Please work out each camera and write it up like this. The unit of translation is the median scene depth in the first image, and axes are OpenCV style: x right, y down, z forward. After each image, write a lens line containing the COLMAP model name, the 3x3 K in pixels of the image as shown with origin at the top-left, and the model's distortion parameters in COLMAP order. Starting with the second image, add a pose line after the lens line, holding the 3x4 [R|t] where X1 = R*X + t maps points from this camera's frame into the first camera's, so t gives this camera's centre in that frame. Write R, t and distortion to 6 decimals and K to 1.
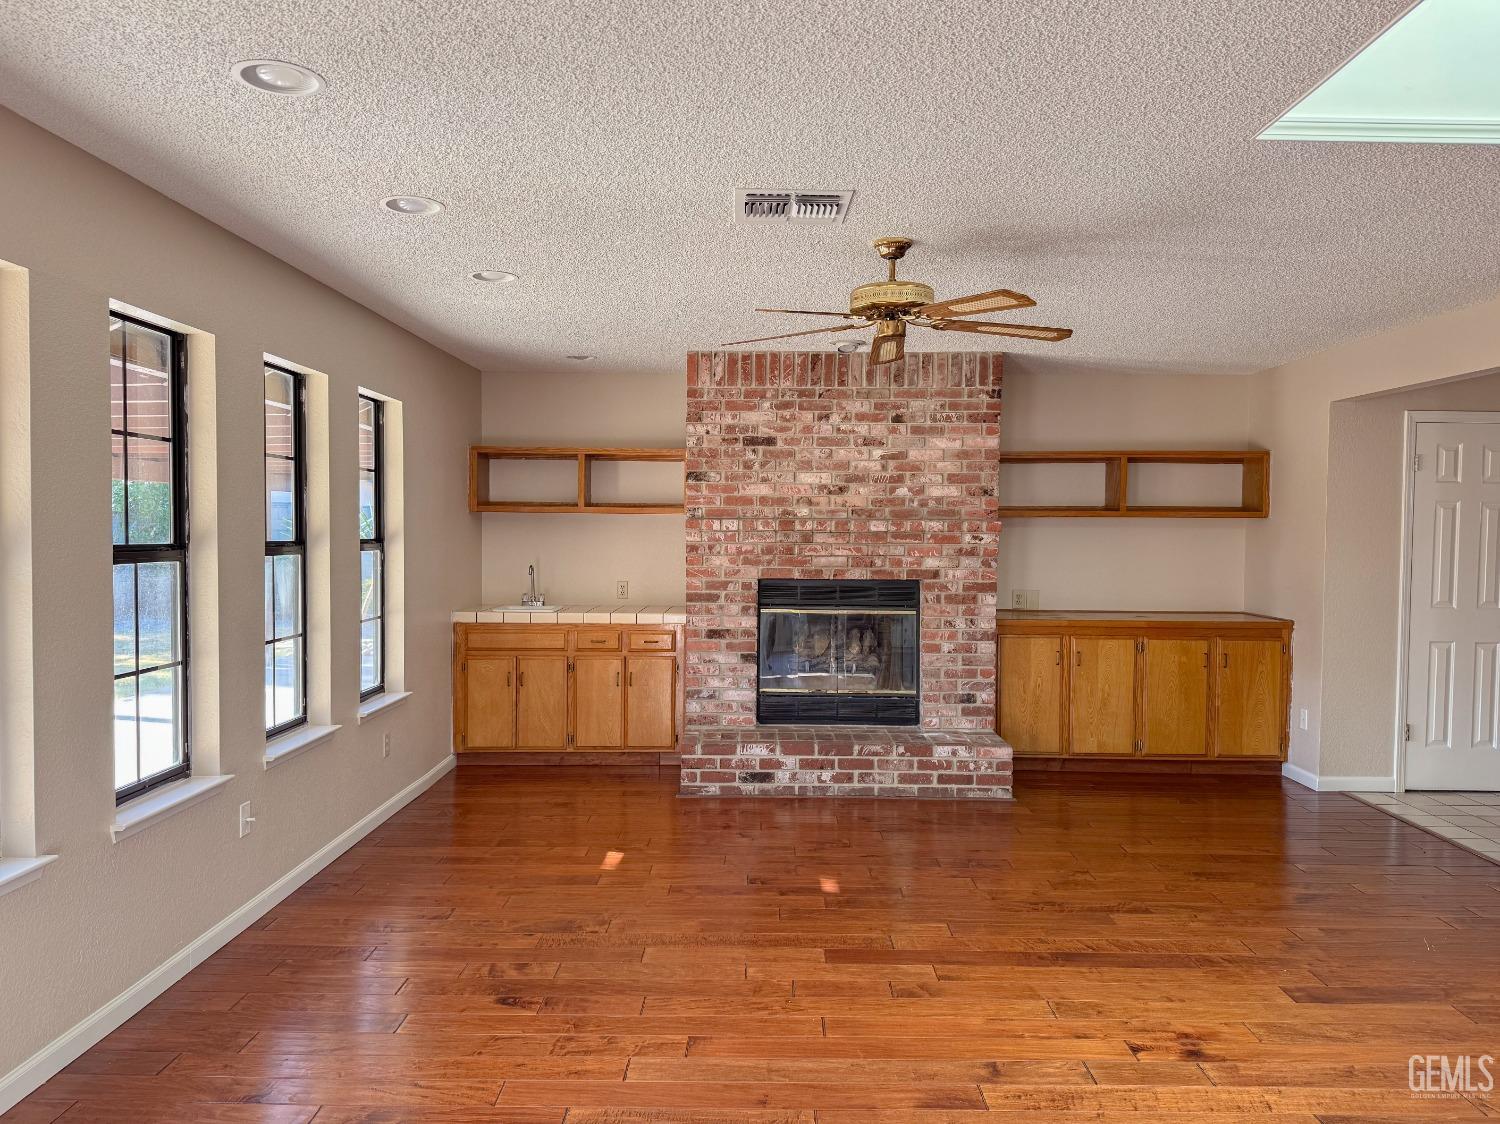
lens RADIAL K [[1076.2, 0, 741.9], [0, 1076.2, 554.6], [0, 0, 1]] dist [0.054551, -0.089743]
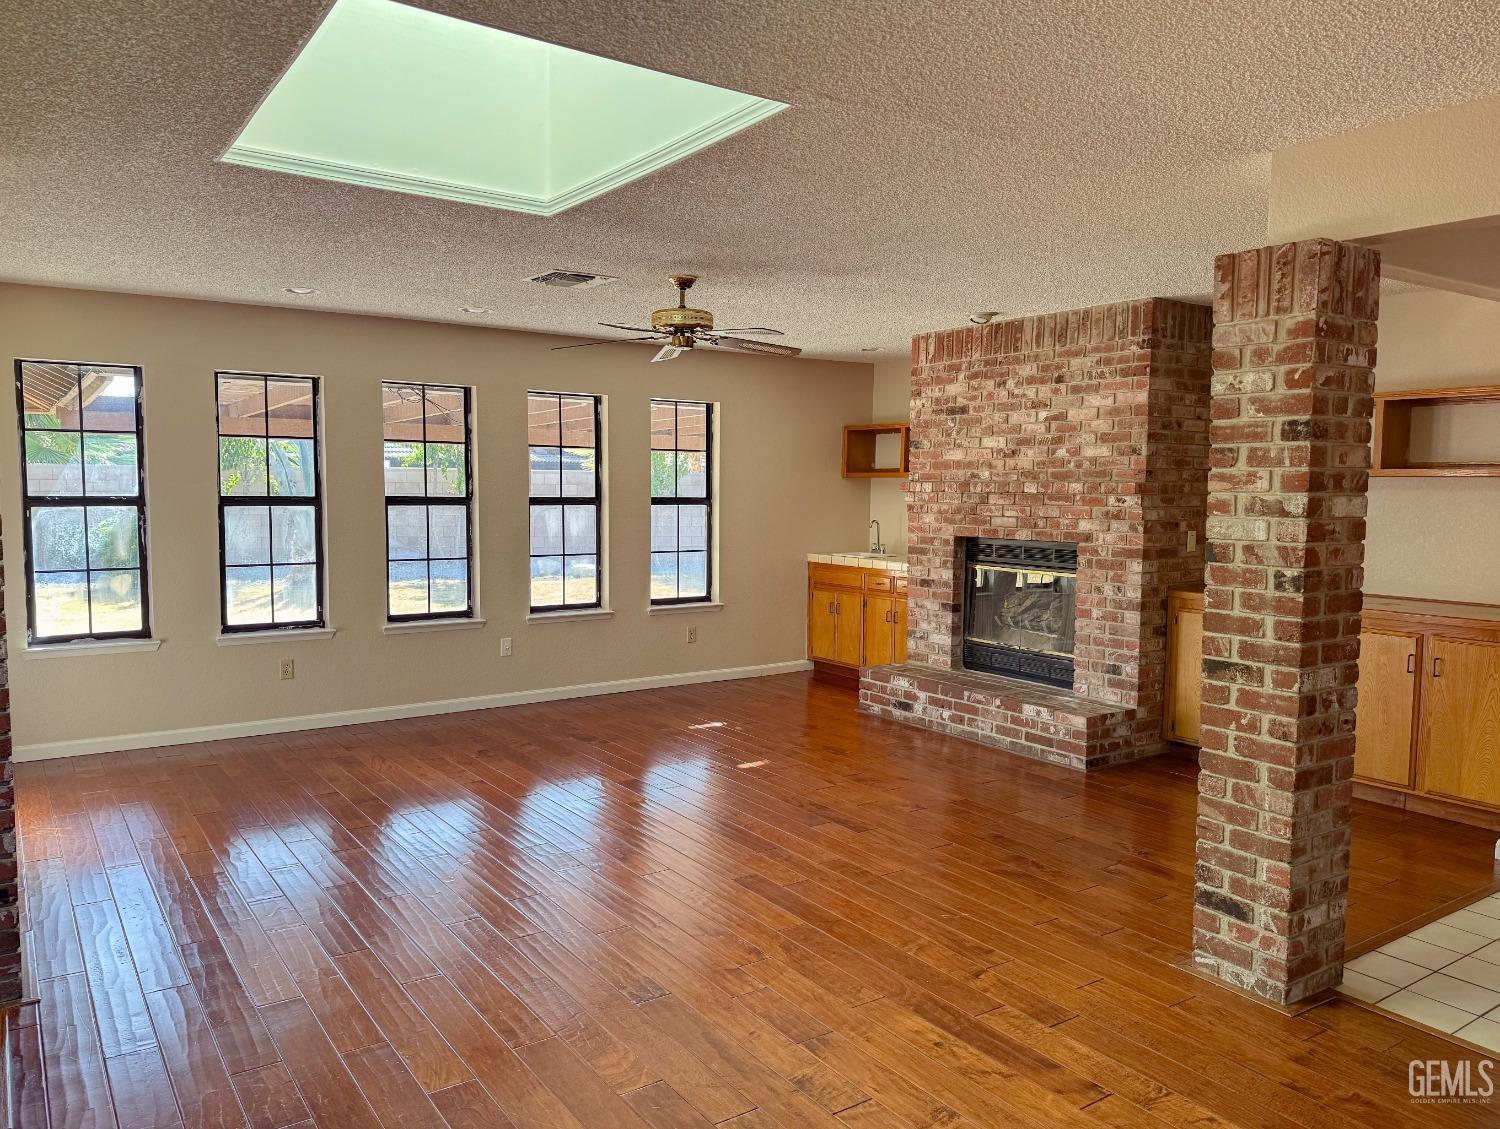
lens RADIAL K [[1093.6, 0, 743.6], [0, 1093.6, 568.4], [0, 0, 1]] dist [0.072887, -0.101836]
pose [[0.582523, 0.060495, -0.810560, 0.808154], [-0.033850, 0.998167, 0.050170, 0.006718], [0.812109, -0.001788, 0.583503, 0.170115]]
